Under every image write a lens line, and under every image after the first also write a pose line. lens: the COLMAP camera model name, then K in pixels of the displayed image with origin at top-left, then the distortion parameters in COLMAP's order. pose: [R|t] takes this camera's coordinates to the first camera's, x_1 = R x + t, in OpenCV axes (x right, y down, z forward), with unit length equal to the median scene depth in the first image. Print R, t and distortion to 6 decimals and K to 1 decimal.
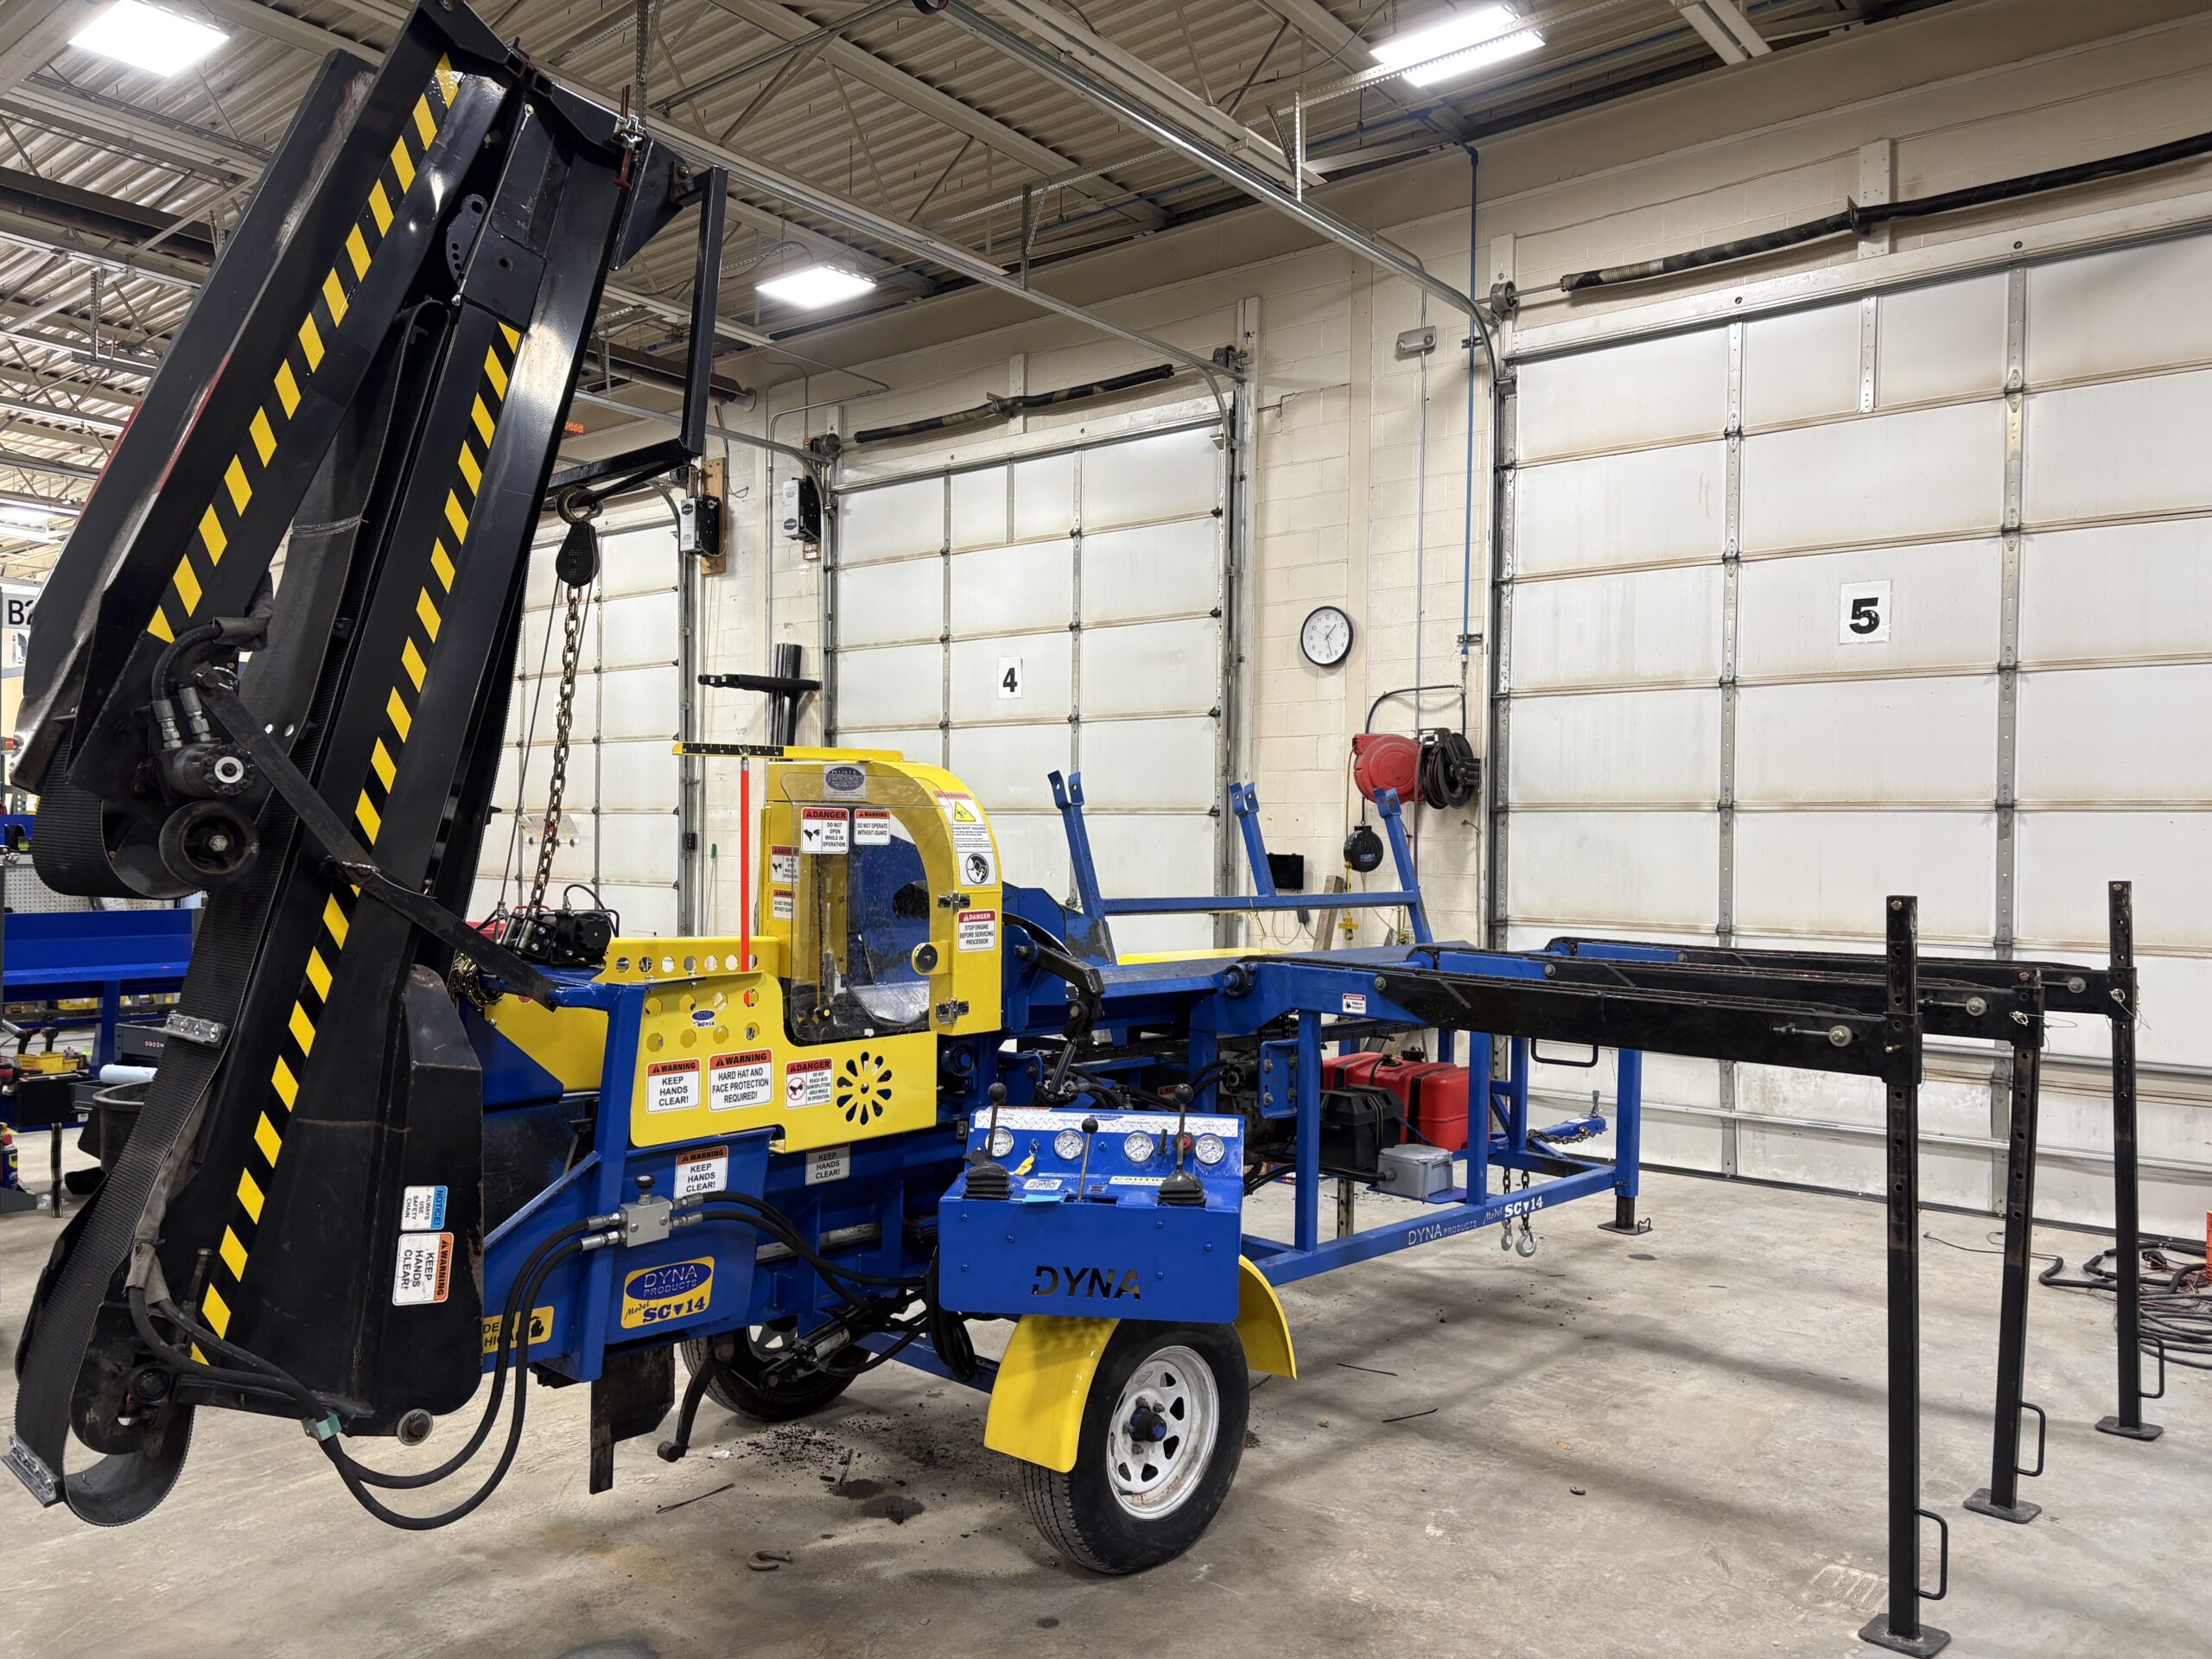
lens RADIAL K [[1665.6, 0, 1102.0], [0, 1665.6, 831.0], [0, 0, 1]] dist [0.047281, -0.038219]
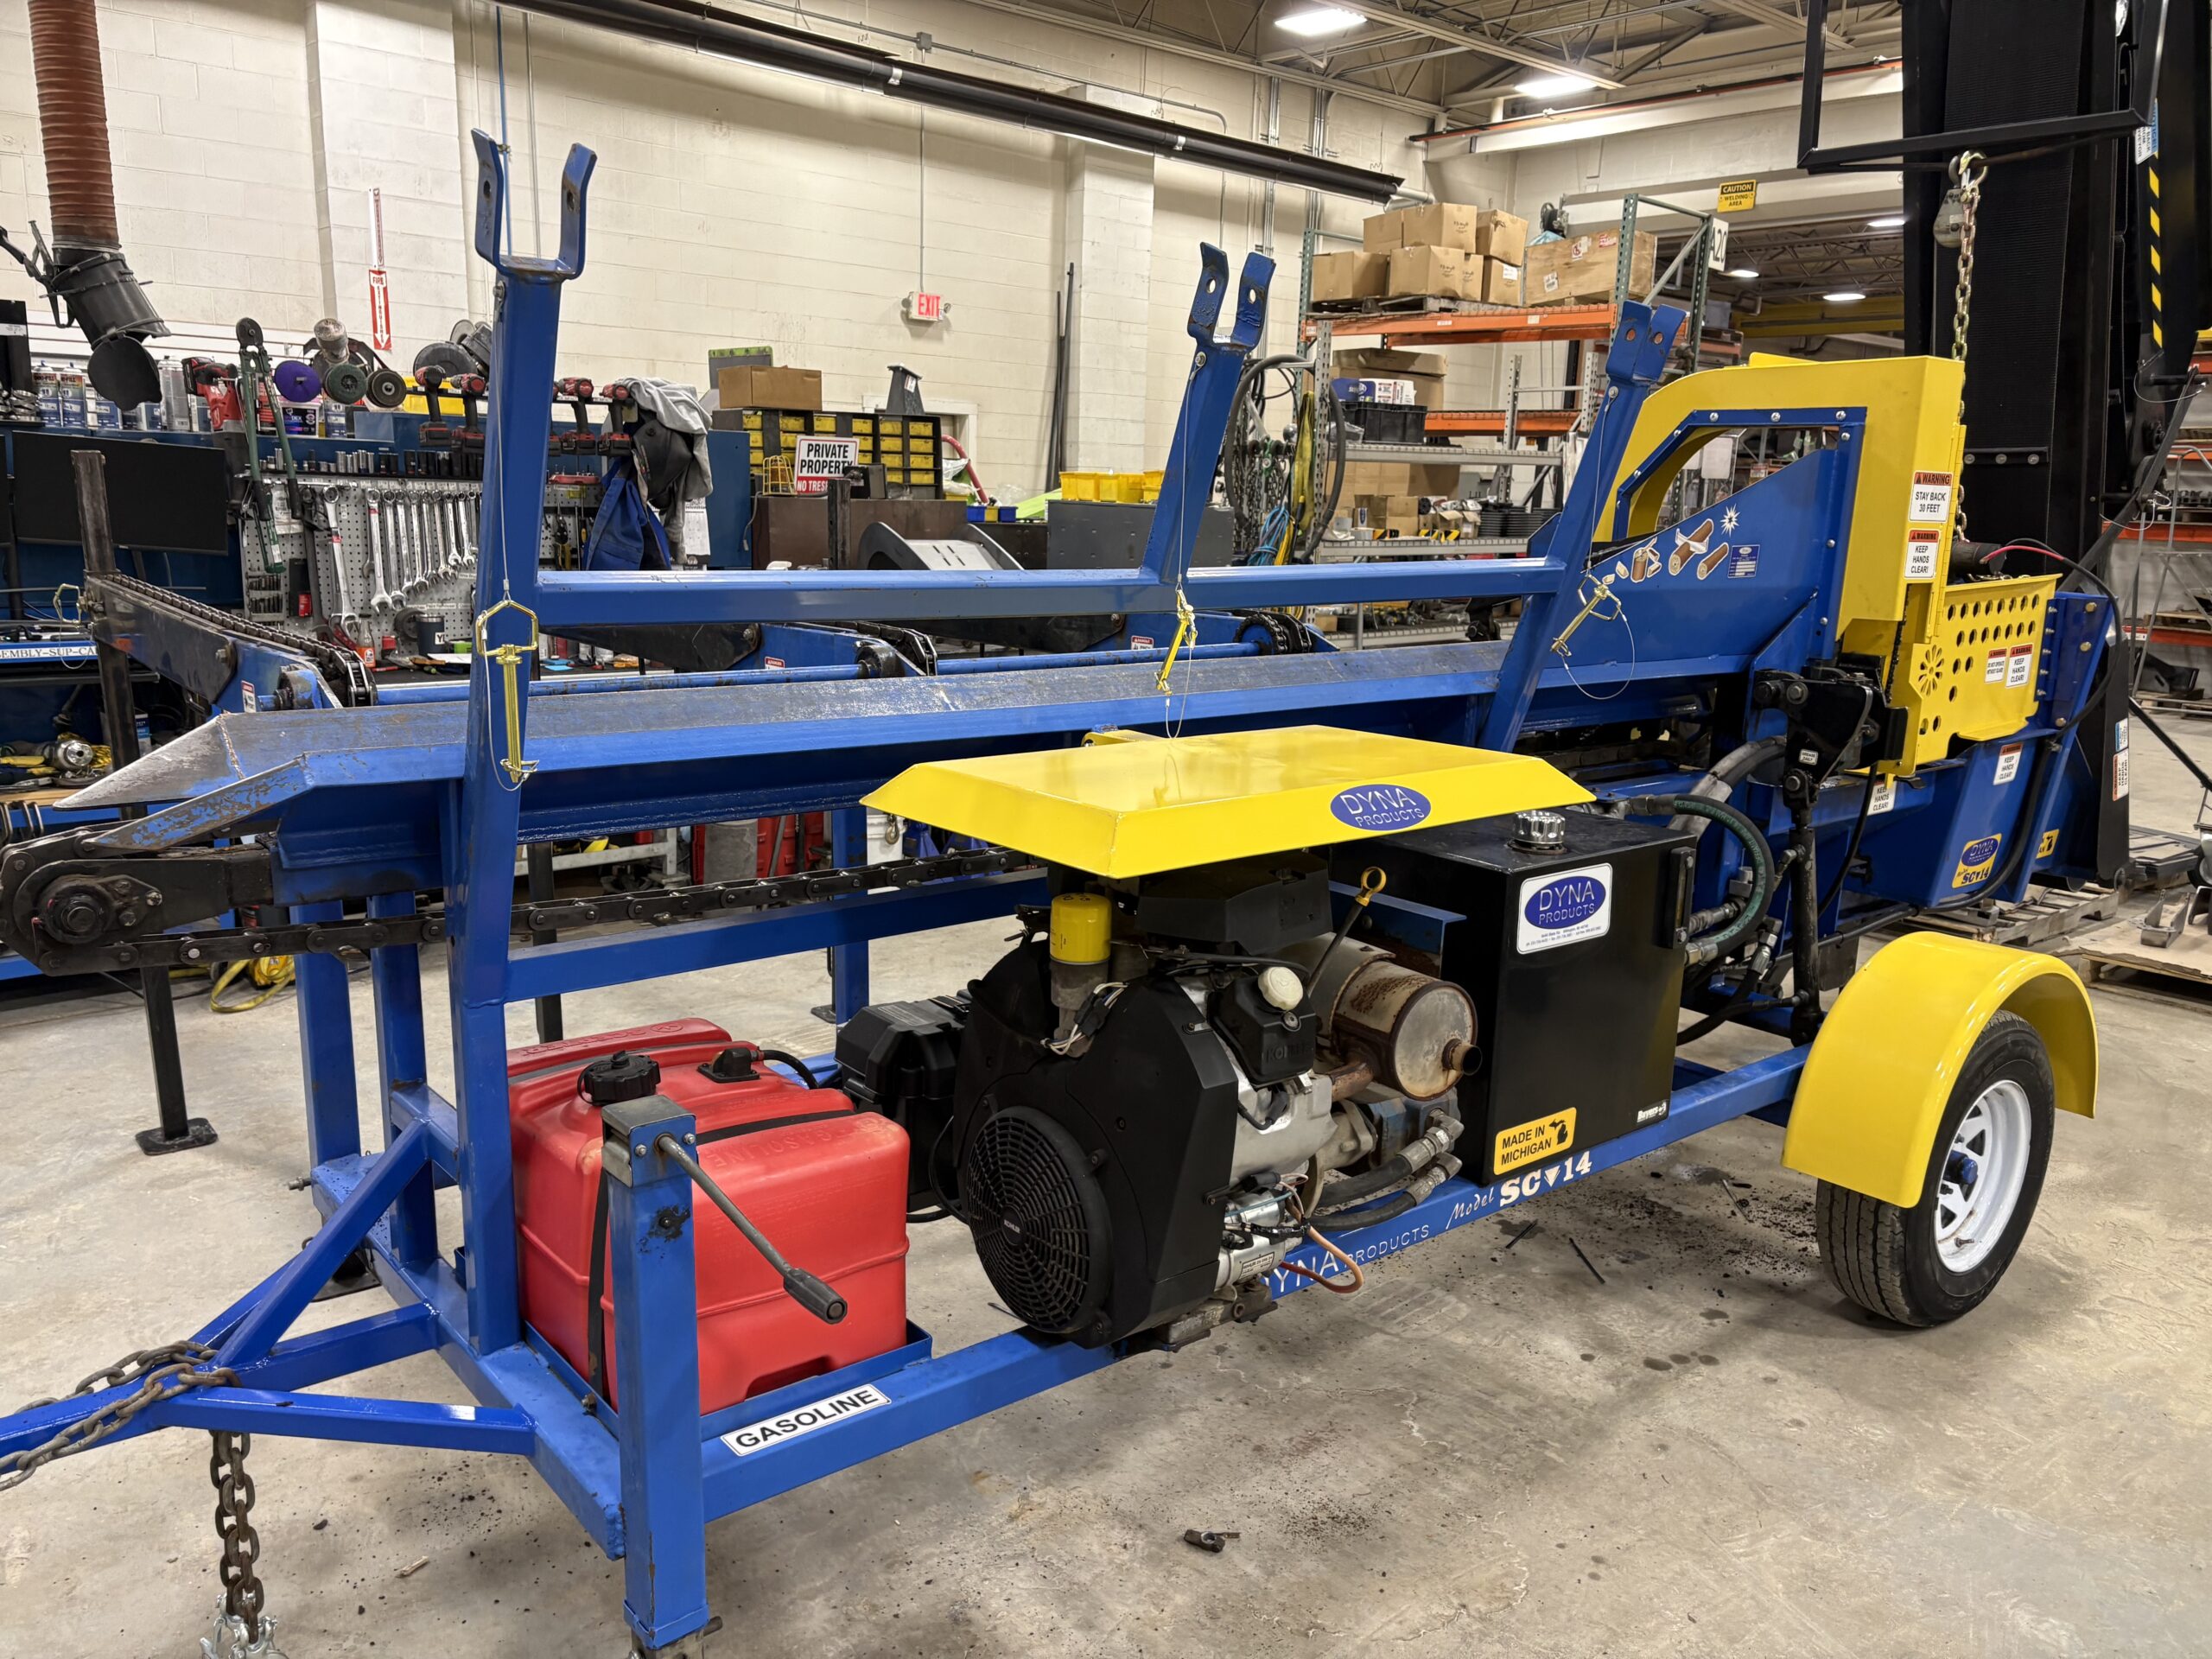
lens RADIAL K [[1665.6, 0, 1104.4], [0, 1665.6, 849.6], [0, 0, 1]] dist [0.047281, -0.038219]
pose [[-0.991368, -0.066001, 0.113288, 0.083084], [-0.040287, 0.975600, 0.215828, 0.024163], [-0.124768, 0.209401, -0.969837, 1.774891]]
